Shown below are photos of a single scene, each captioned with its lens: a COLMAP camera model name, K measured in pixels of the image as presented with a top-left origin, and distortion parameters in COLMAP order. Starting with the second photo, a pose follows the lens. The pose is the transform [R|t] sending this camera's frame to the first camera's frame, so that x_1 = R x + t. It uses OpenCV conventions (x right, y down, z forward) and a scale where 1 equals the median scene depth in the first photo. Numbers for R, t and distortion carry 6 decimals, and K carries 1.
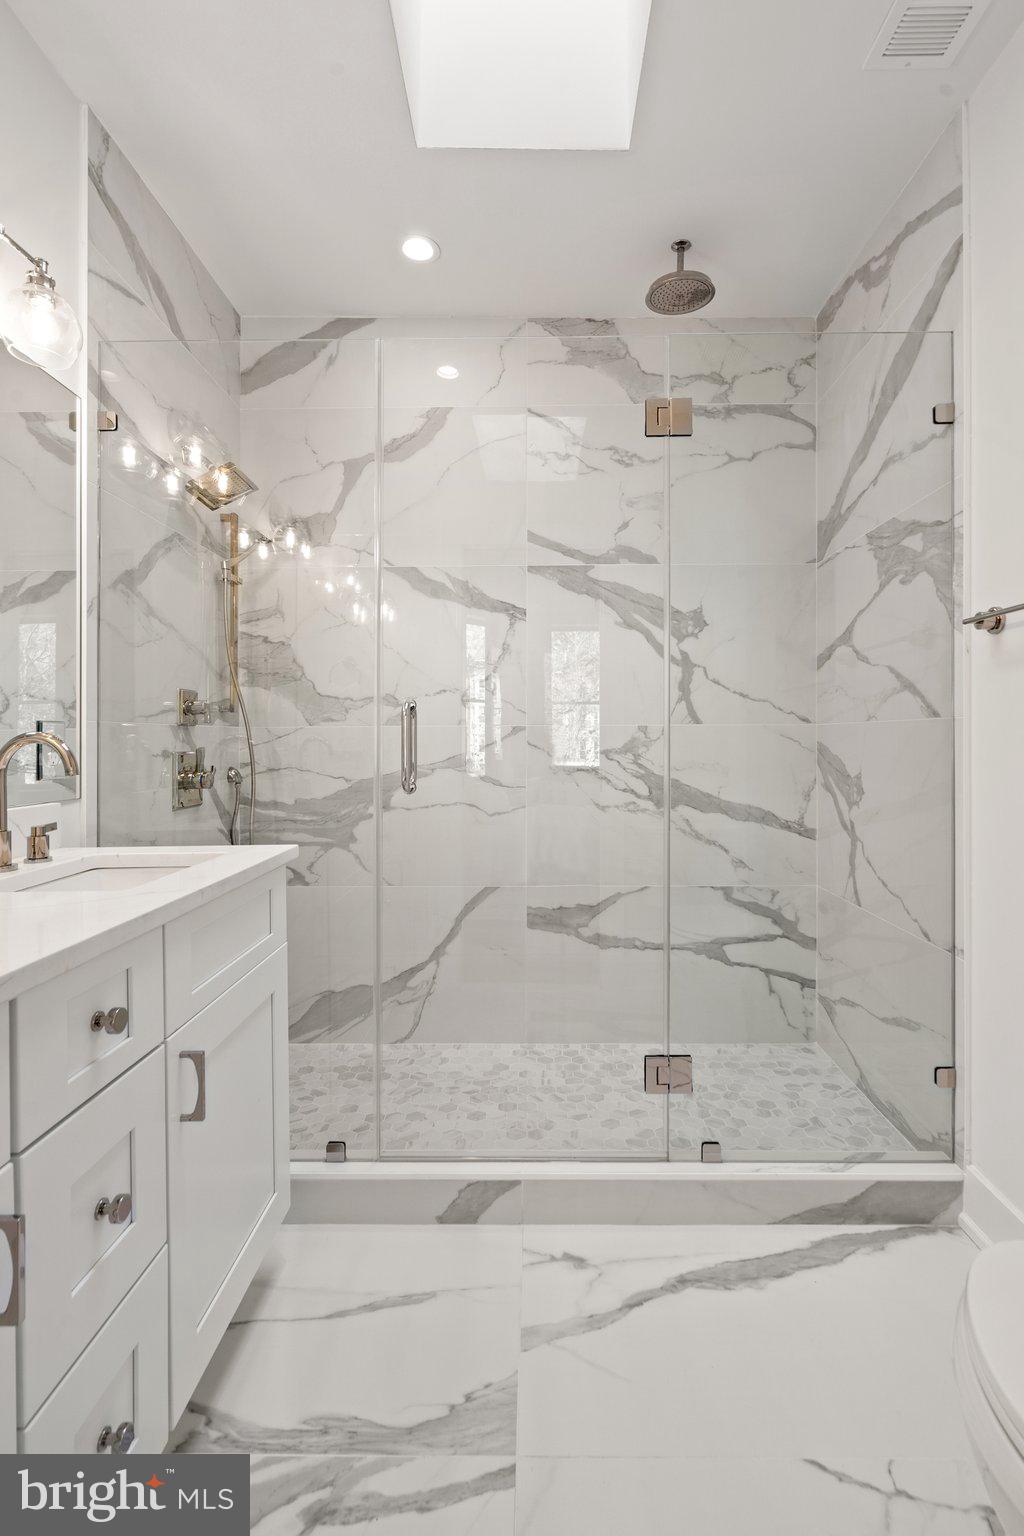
lens RADIAL K [[742.3, 0, 536.8], [0, 742.3, 728.8], [0, 0, 1]] dist [0.002640, -0.000004]
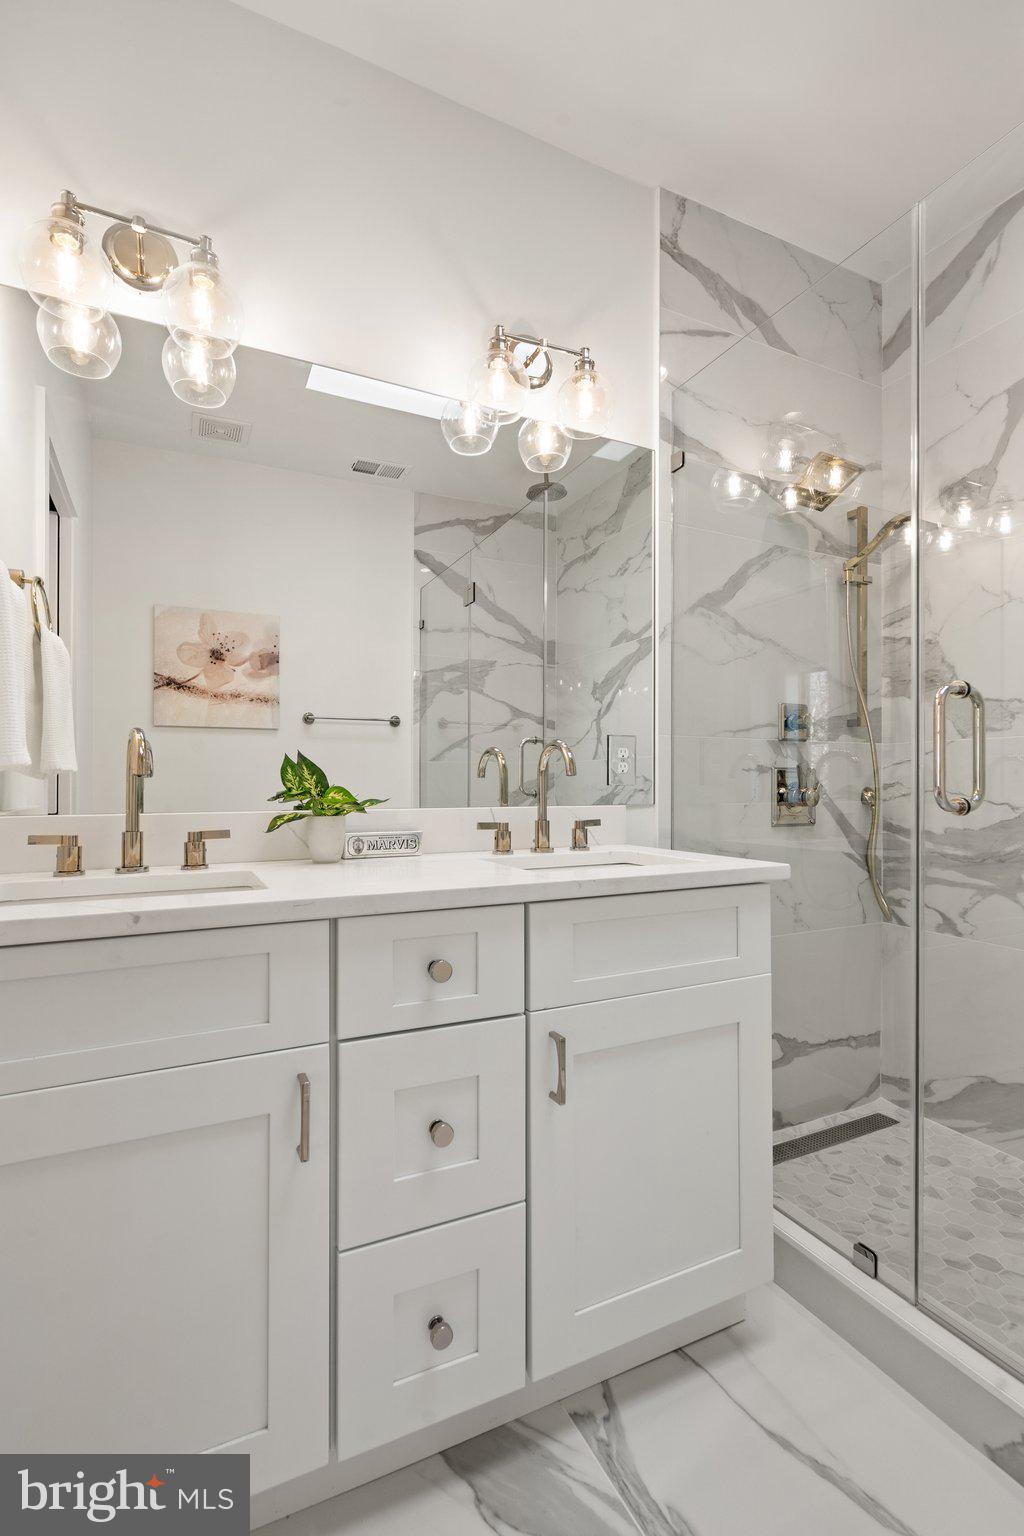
lens RADIAL K [[717.3, 0, 512.0], [0, 717.3, 768.0], [0, 0, 1]] dist [0.001726, 0.000749]
pose [[0.435640, -0.010602, -0.900059, 0.236384], [0.008226, 0.999936, -0.007797, 0.039487], [0.900084, -0.004007, 0.435699, 0.289812]]
